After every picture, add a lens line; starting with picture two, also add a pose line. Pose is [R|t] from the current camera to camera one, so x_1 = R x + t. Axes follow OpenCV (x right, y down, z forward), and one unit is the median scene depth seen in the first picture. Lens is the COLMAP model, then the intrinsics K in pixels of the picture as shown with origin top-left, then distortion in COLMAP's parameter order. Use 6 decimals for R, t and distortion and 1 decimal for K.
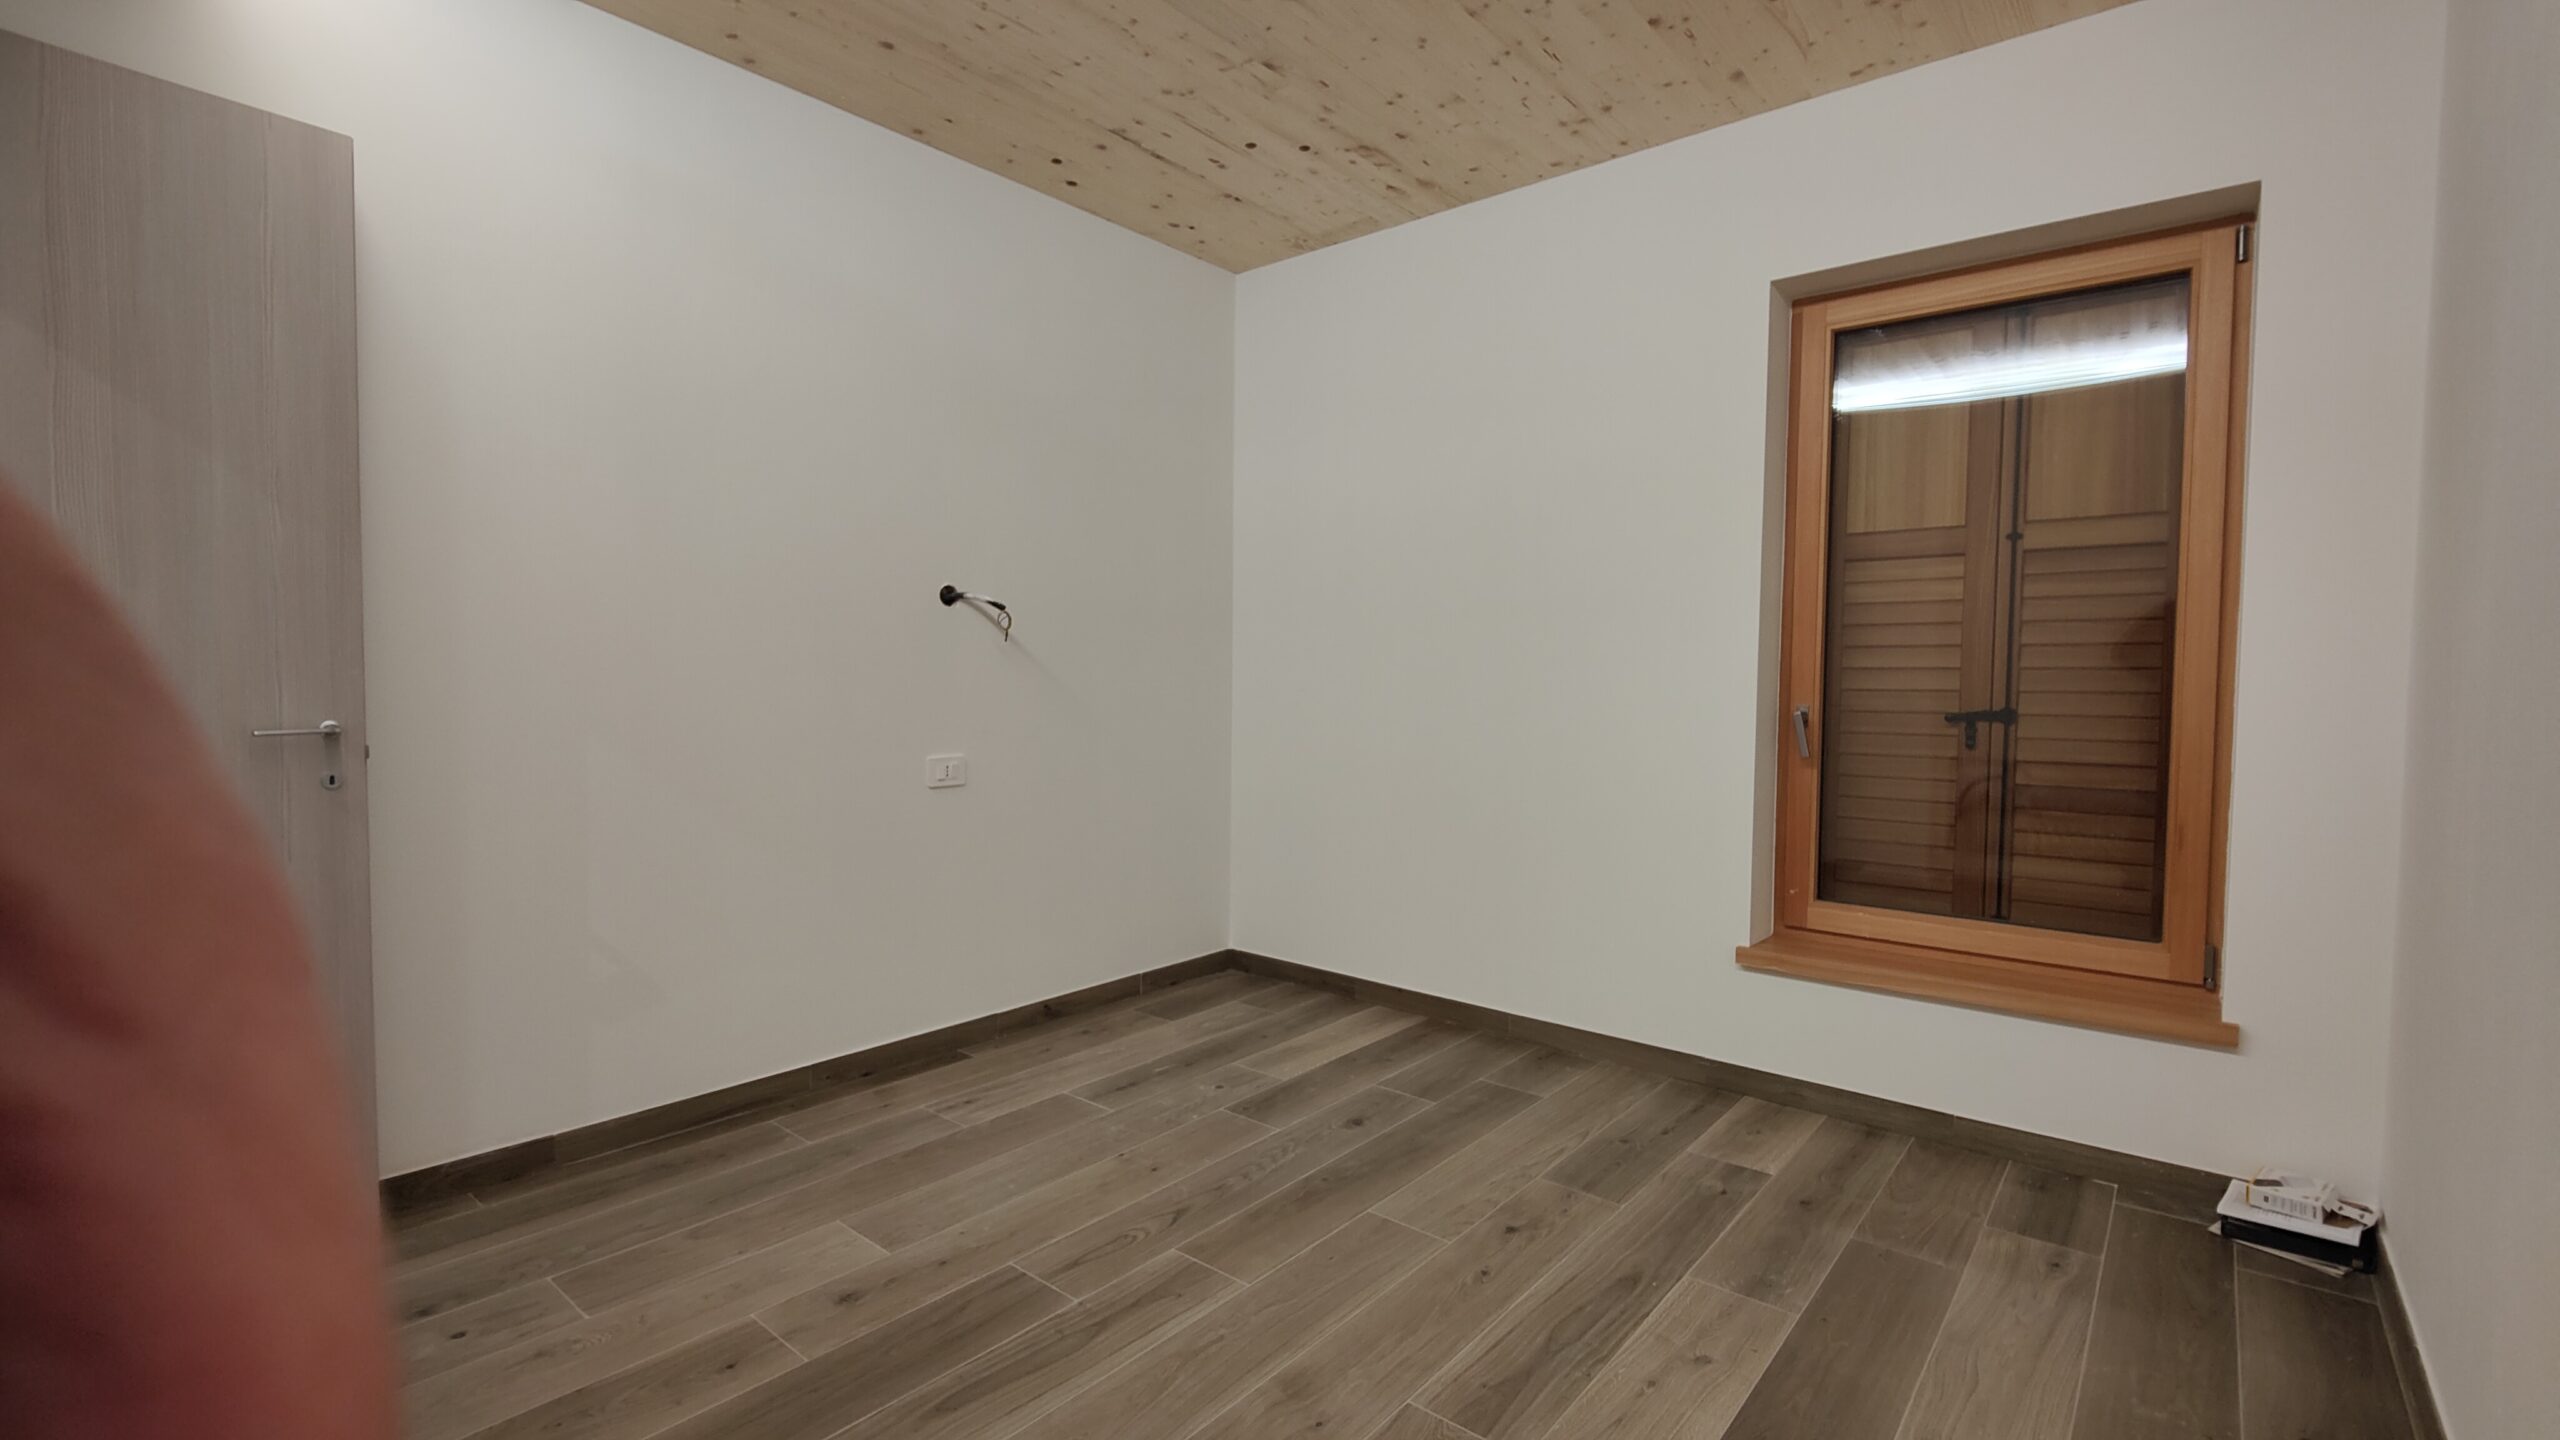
lens RADIAL K [[1083.1, 0, 1280.0], [0, 1083.1, 720.0], [0, 0, 1]] dist [0.026951, -0.021771]
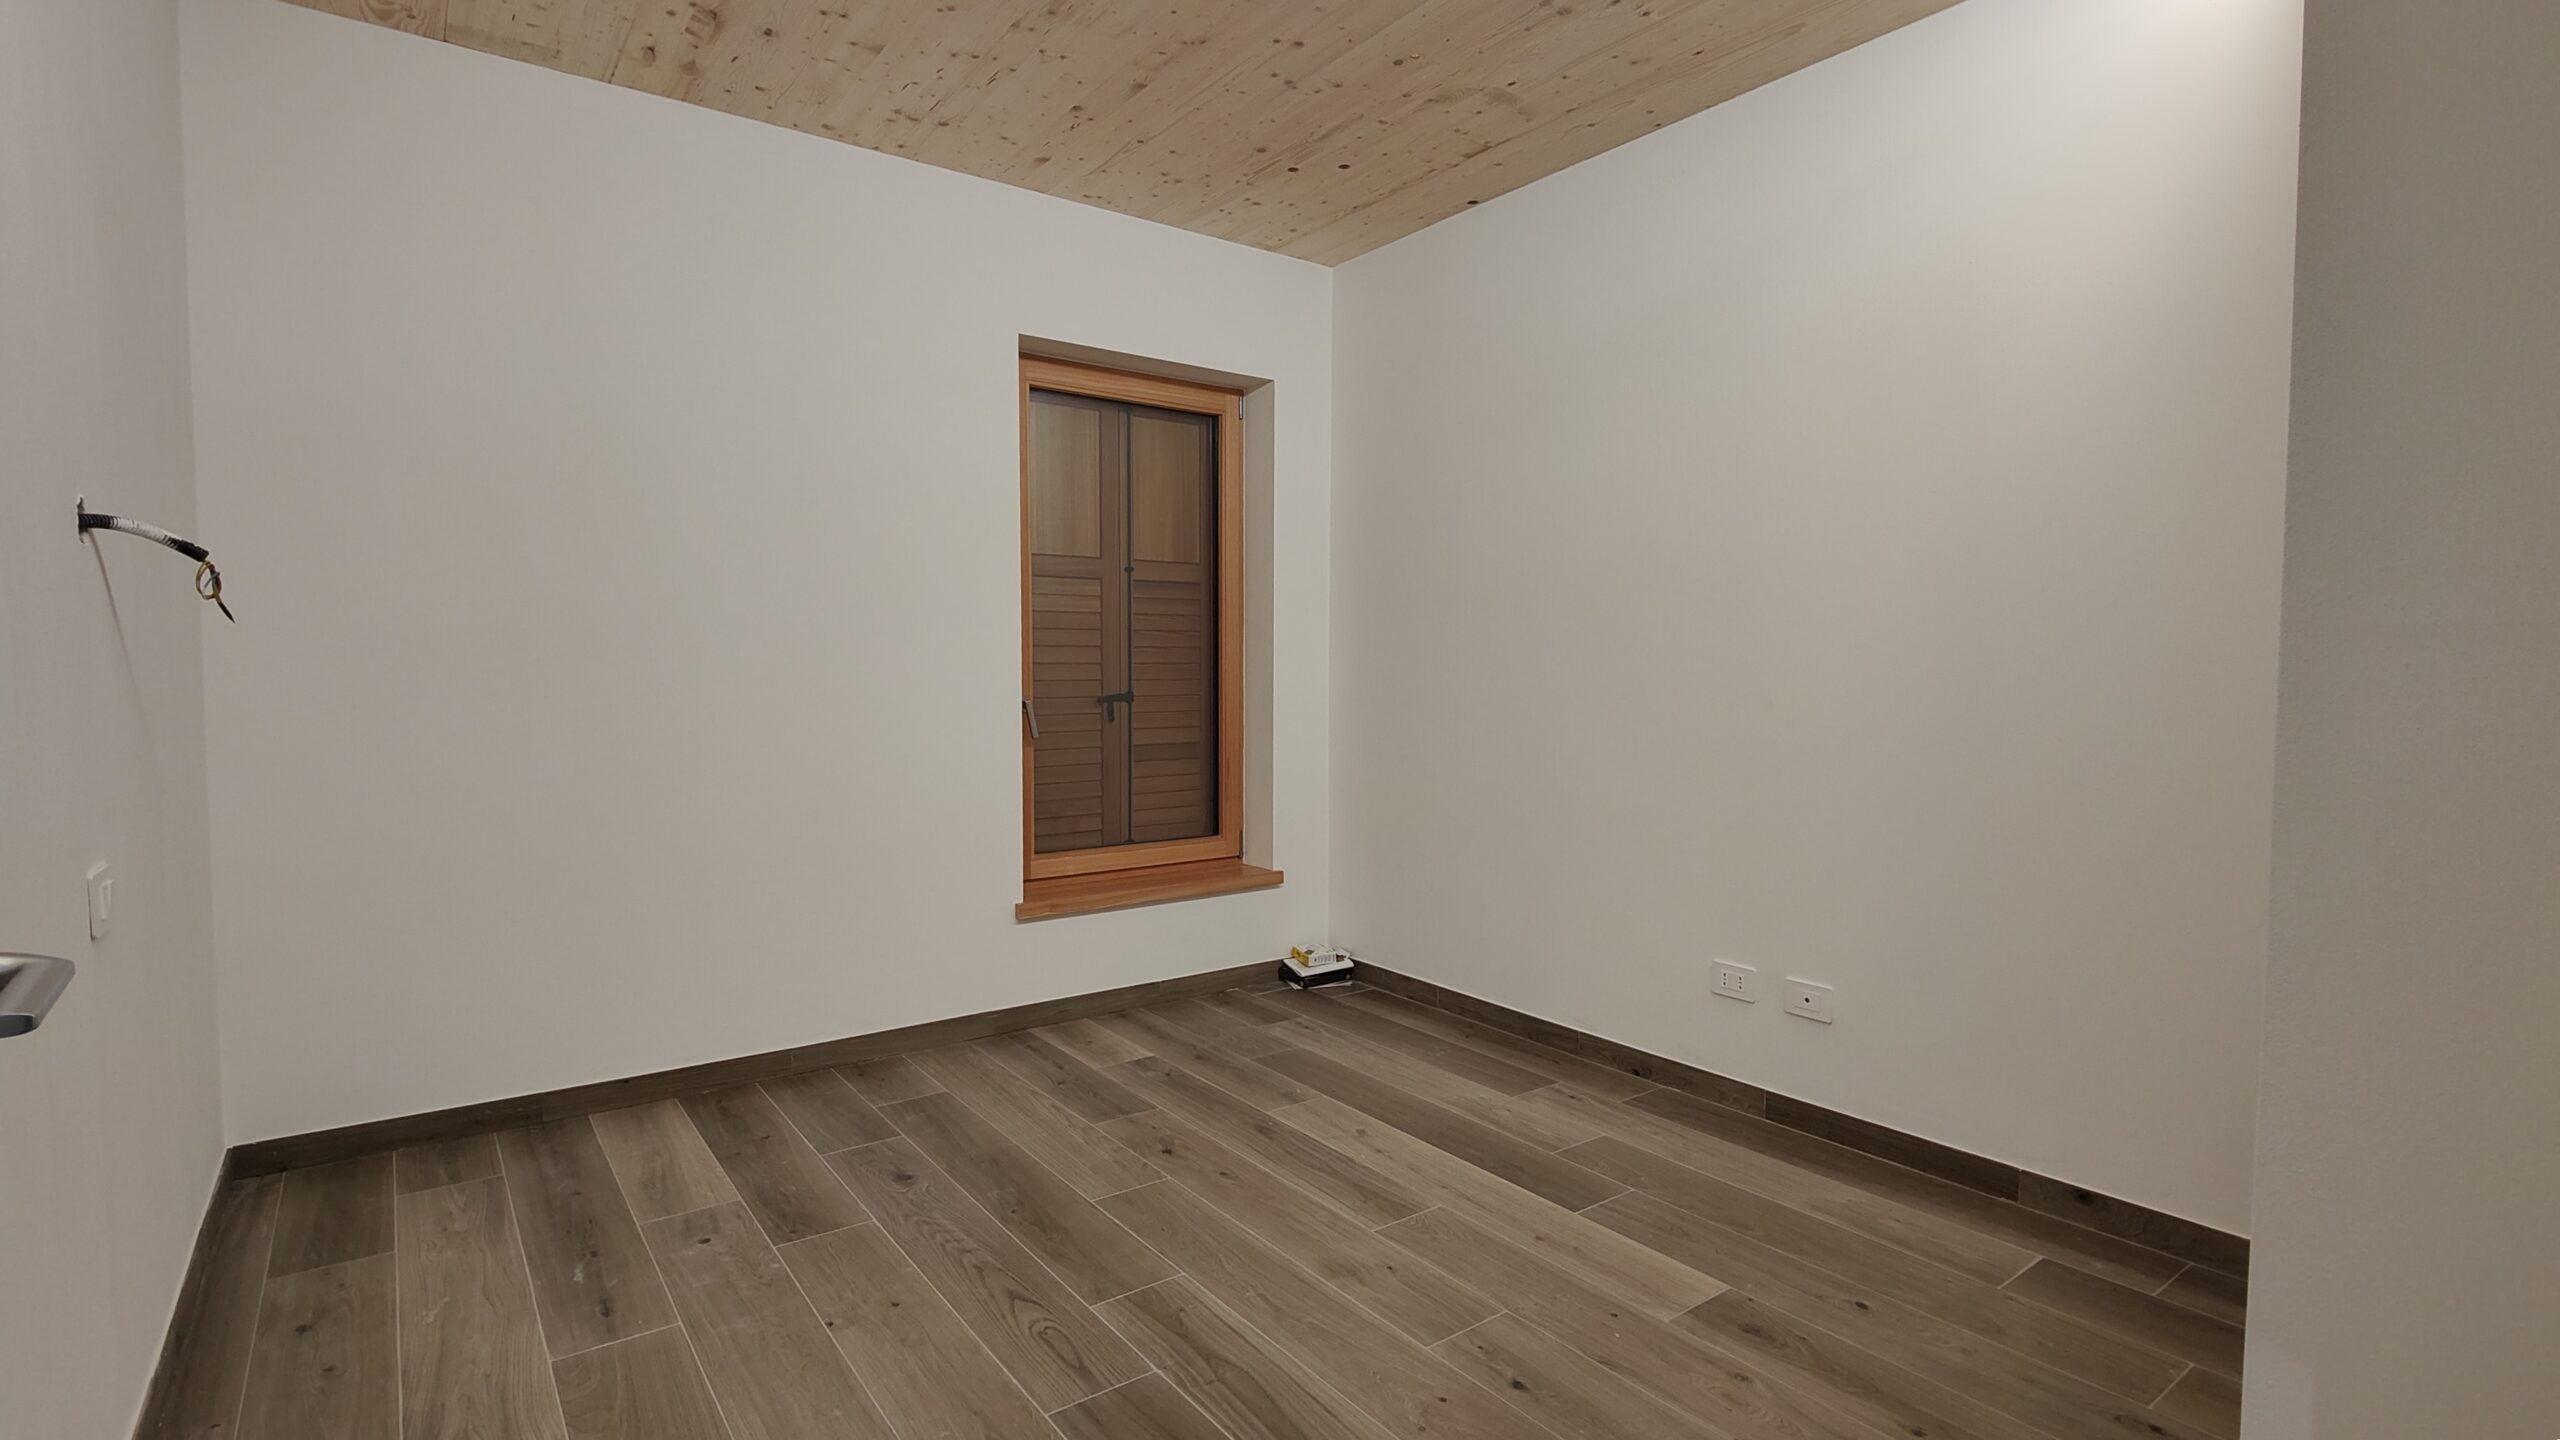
lens RADIAL K [[1158.0, 0, 1275.2], [0, 1158.0, 719.7], [0, 0, 1]] dist [0.033373, -0.028380]
pose [[0.263906, -0.054925, 0.962983, -0.732897], [0.041201, 0.998108, 0.045637, -0.035507], [-0.963668, 0.027632, 0.265670, 0.430621]]
